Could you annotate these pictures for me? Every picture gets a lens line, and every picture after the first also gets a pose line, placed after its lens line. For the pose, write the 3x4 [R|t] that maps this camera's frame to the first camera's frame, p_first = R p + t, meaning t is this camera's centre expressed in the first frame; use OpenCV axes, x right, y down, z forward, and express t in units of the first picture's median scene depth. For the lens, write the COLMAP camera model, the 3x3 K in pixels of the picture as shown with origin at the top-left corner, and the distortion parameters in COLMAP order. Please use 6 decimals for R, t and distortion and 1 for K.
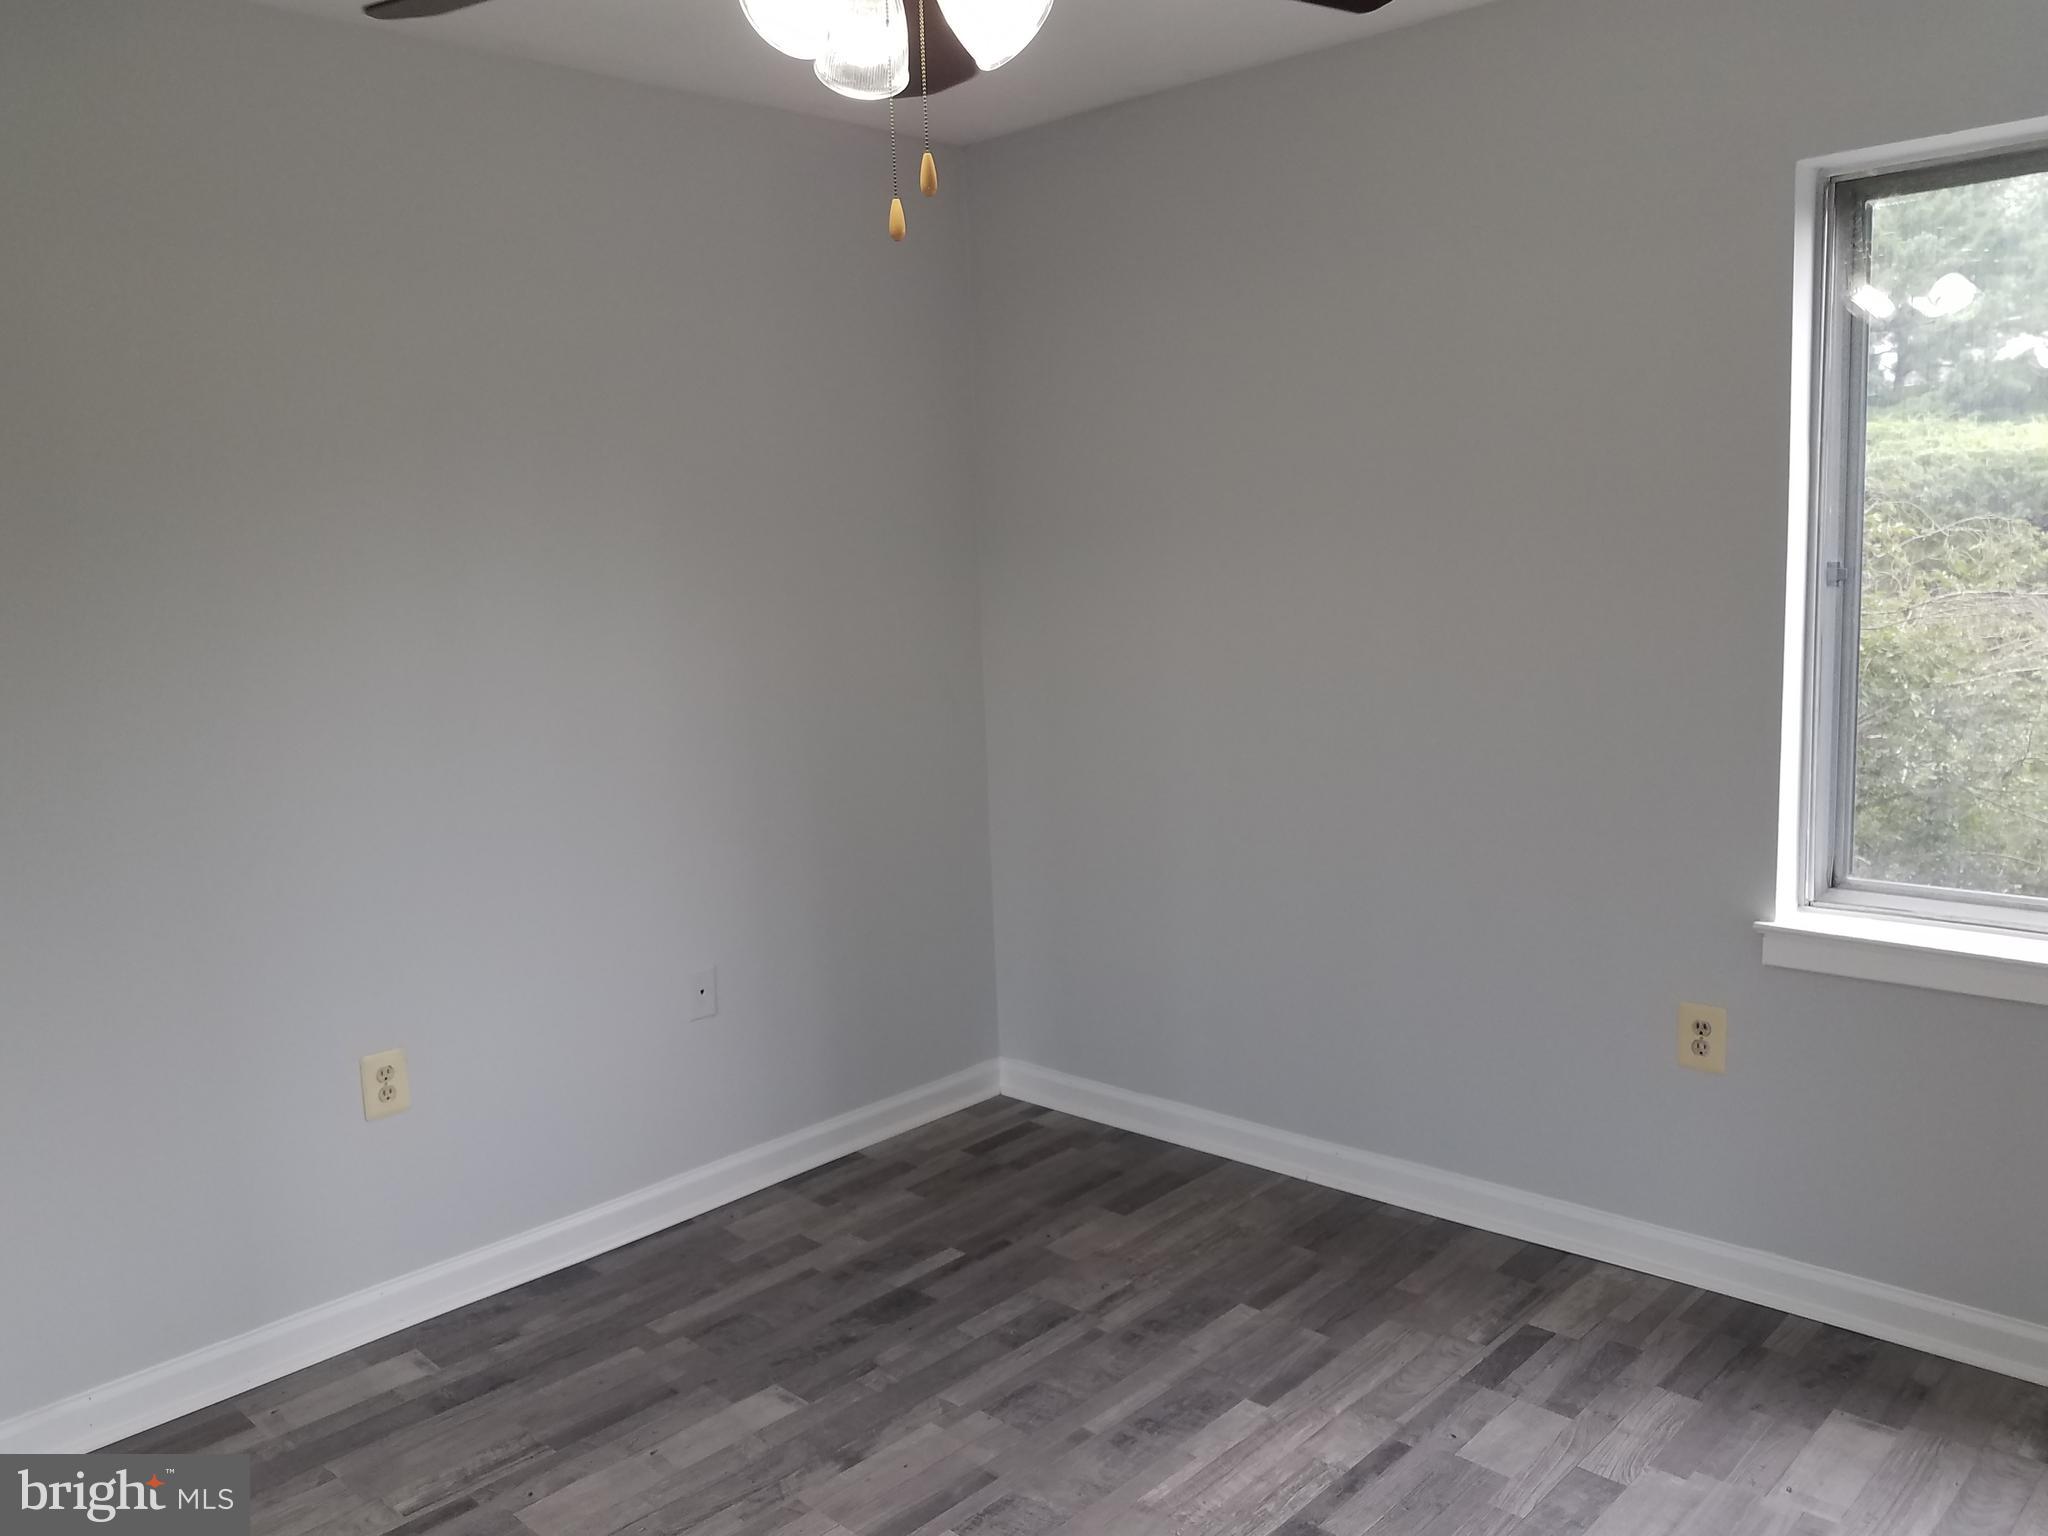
lens RADIAL K [[1595.1, 0, 1024.2], [0, 1595.1, 765.6], [0, 0, 1]] dist [-0.004073, 0.007271]
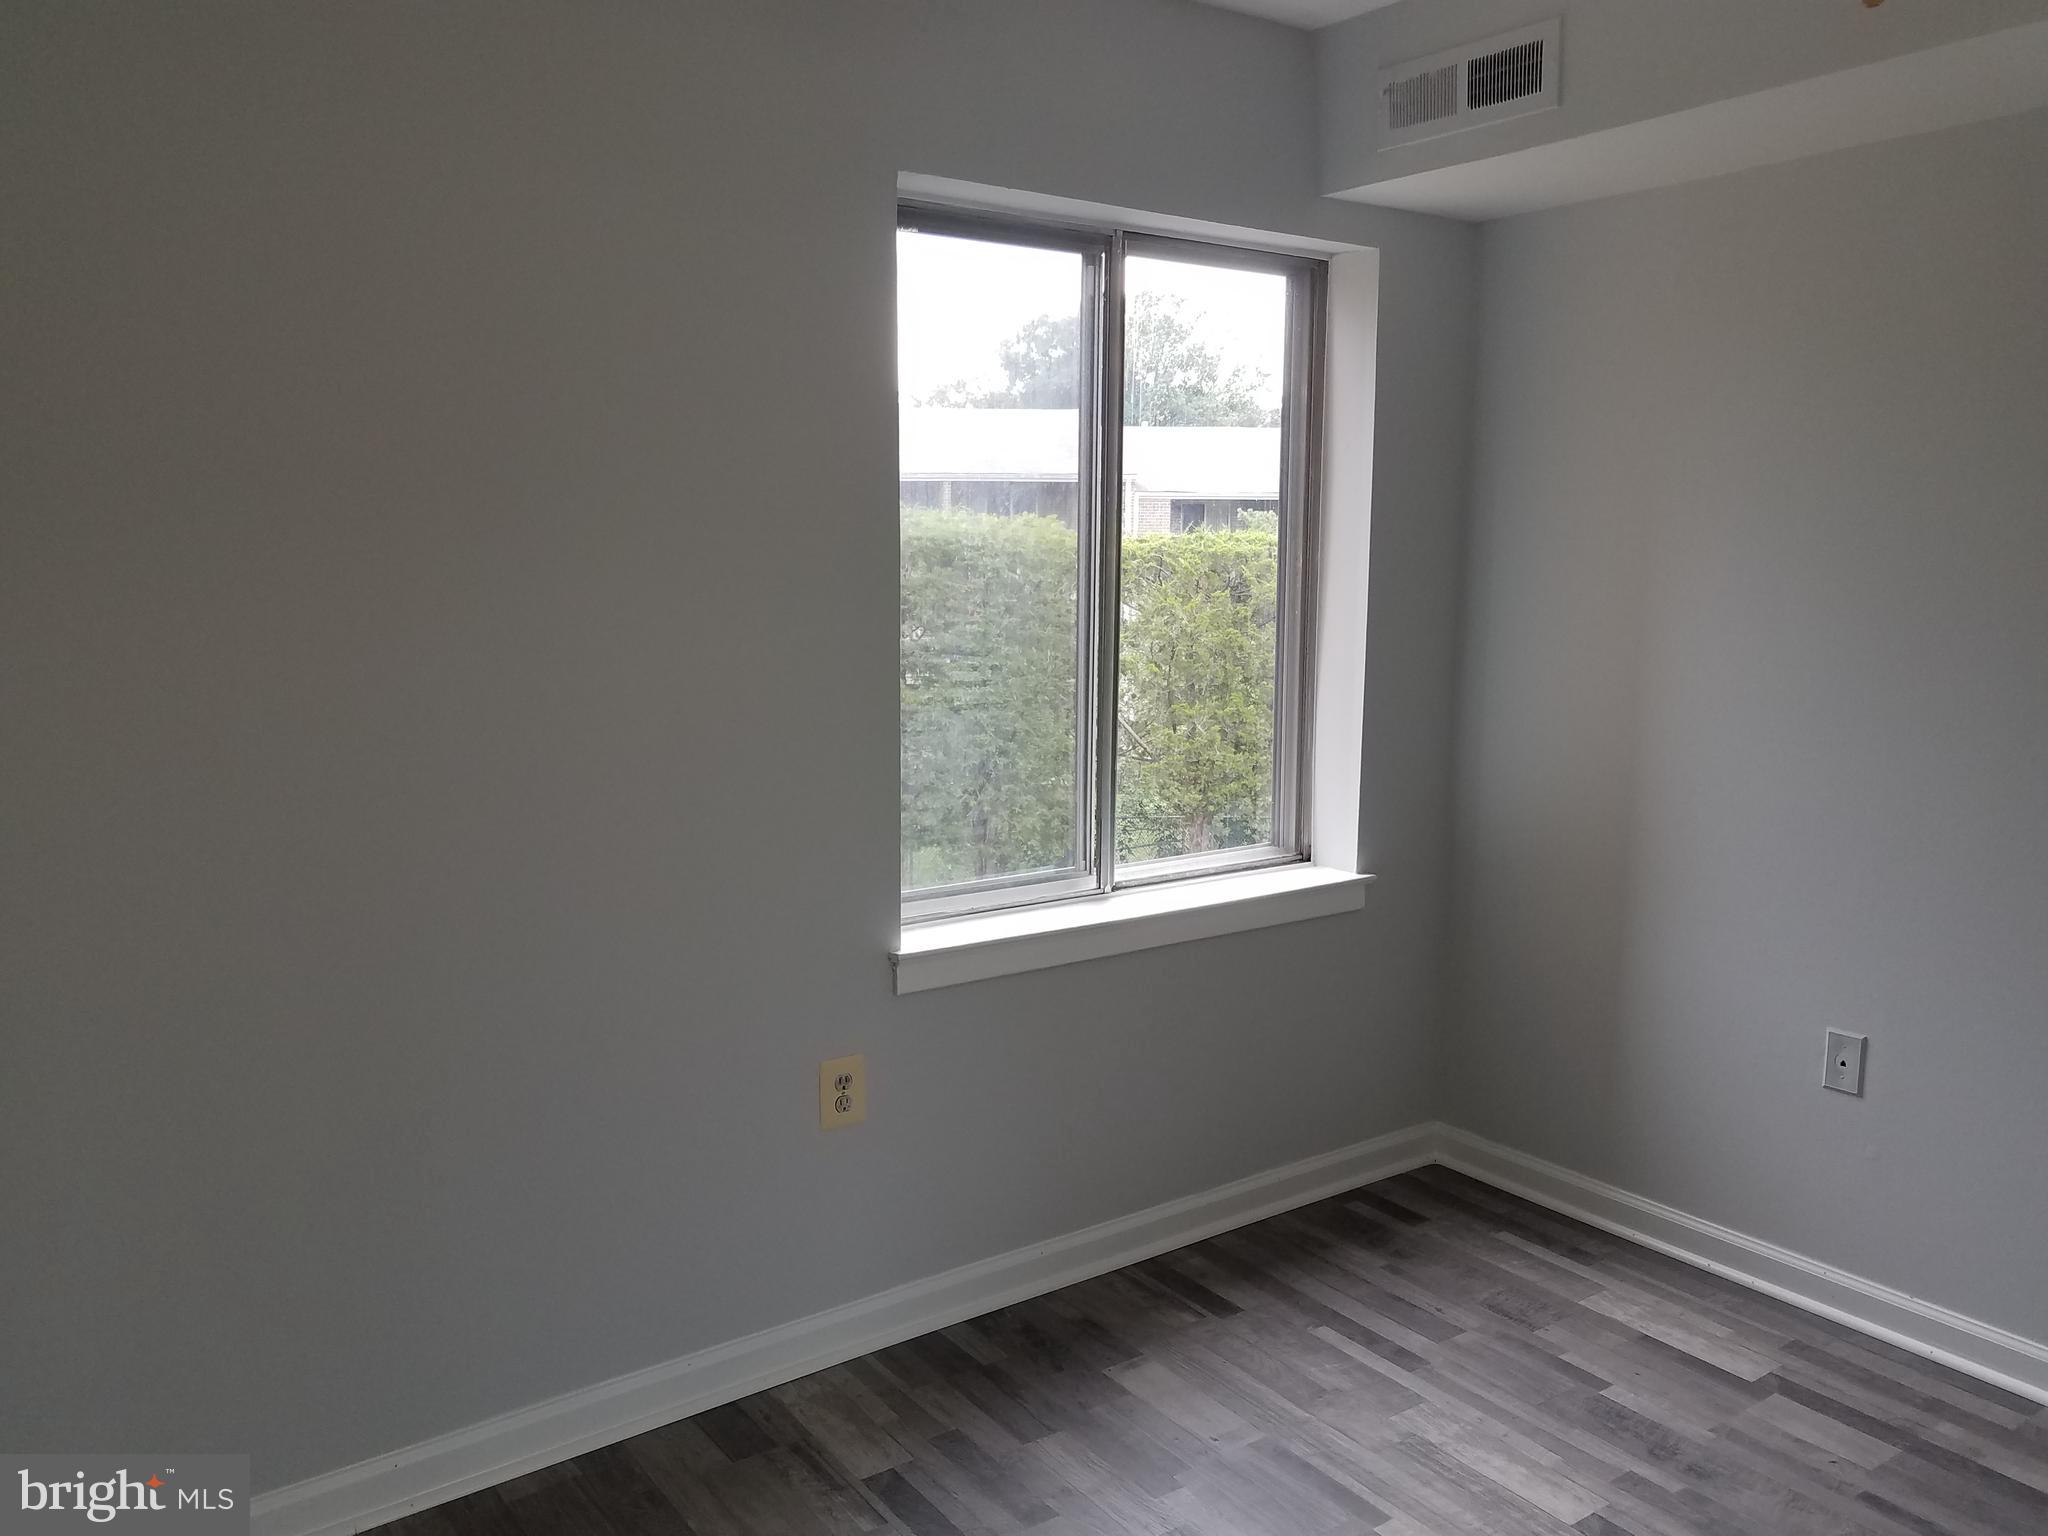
lens RADIAL K [[1595.1, 0, 1025.2], [0, 1595.1, 766.0], [0, 0, 1]] dist [-0.004073, 0.007271]
pose [[0.196945, -0.099057, 0.975398, -0.445379], [0.121806, 0.989647, 0.075910, -0.076145], [-0.972819, 0.103860, 0.206972, 0.688530]]
